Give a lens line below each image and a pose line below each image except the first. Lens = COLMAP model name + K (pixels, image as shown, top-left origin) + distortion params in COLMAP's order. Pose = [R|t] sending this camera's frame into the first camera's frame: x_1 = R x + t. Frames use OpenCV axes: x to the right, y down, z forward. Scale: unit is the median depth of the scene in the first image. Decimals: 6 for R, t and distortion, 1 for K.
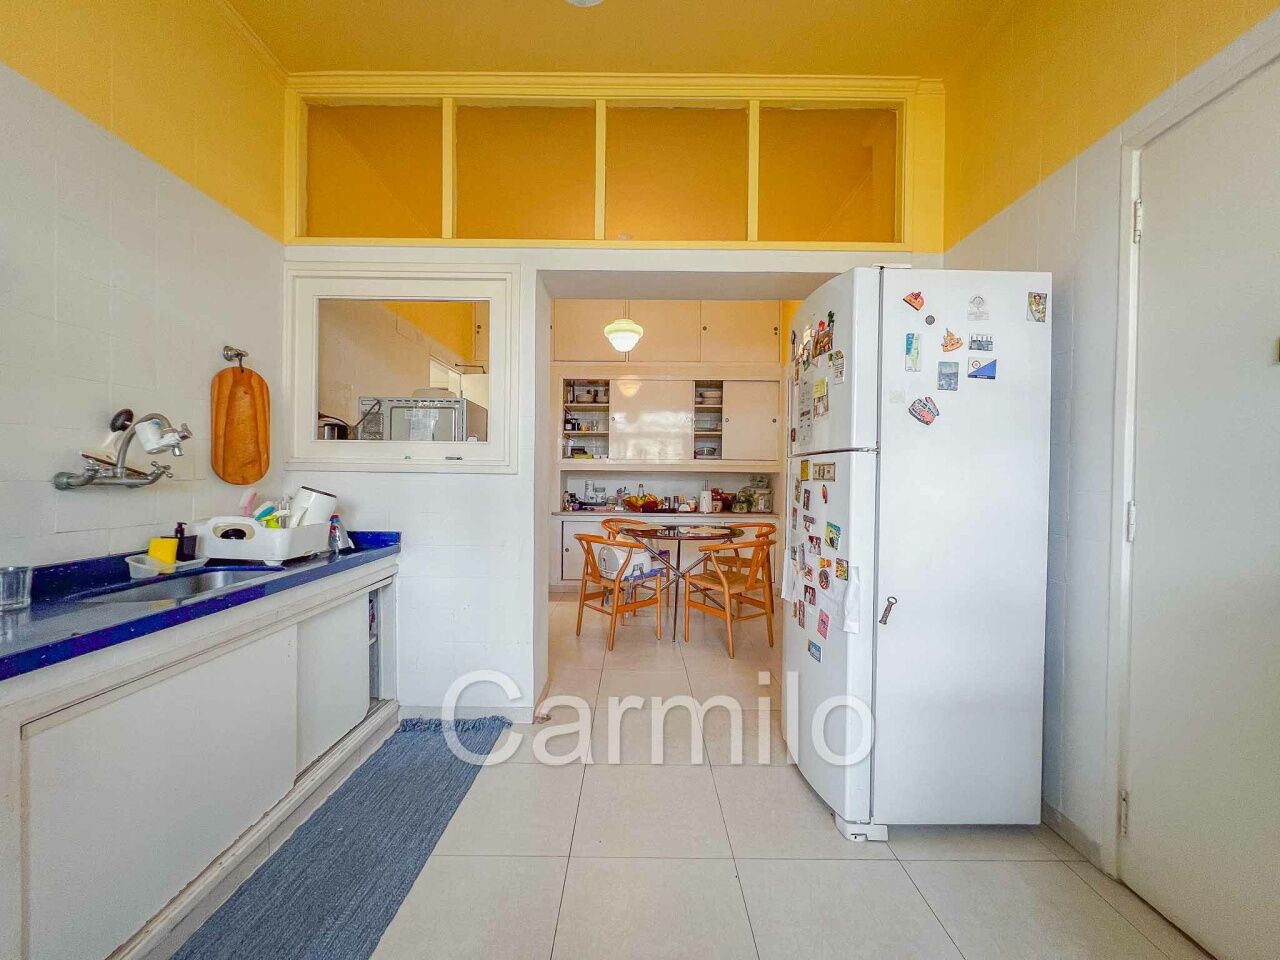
lens RADIAL K [[513.3, 0, 639.1], [0, 513.3, 479.3], [0, 0, 1]] dist [0.001300, 0.000178]
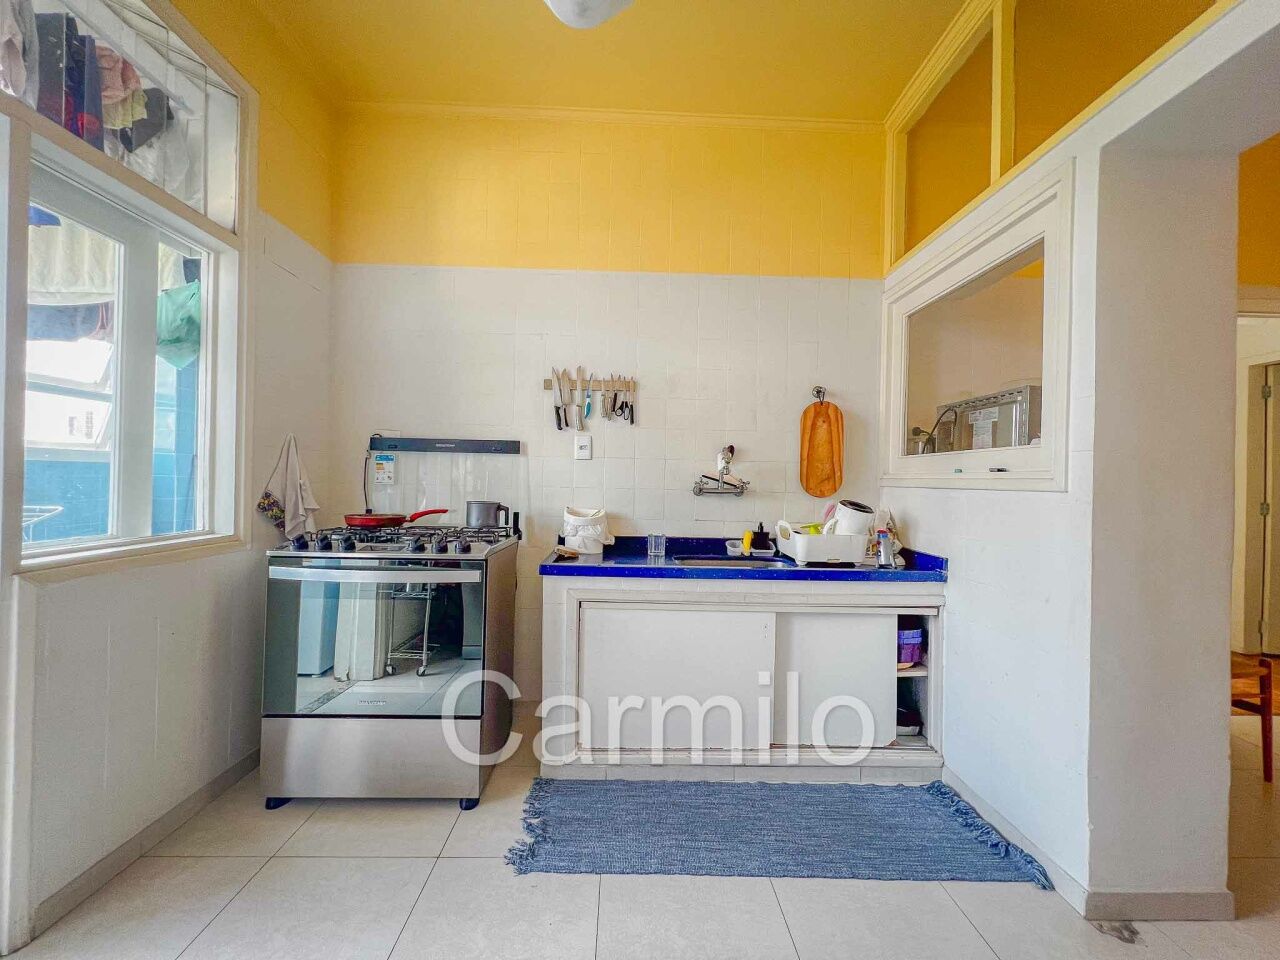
lens RADIAL K [[513.3, 0, 638.6], [0, 513.3, 481.9], [0, 0, 1]] dist [0.001300, 0.000178]
pose [[0.020123, -0.011406, -0.999732, 0.429762], [-0.027230, 0.999558, -0.011952, 0.000380], [0.999427, 0.027463, 0.019803, 0.536183]]
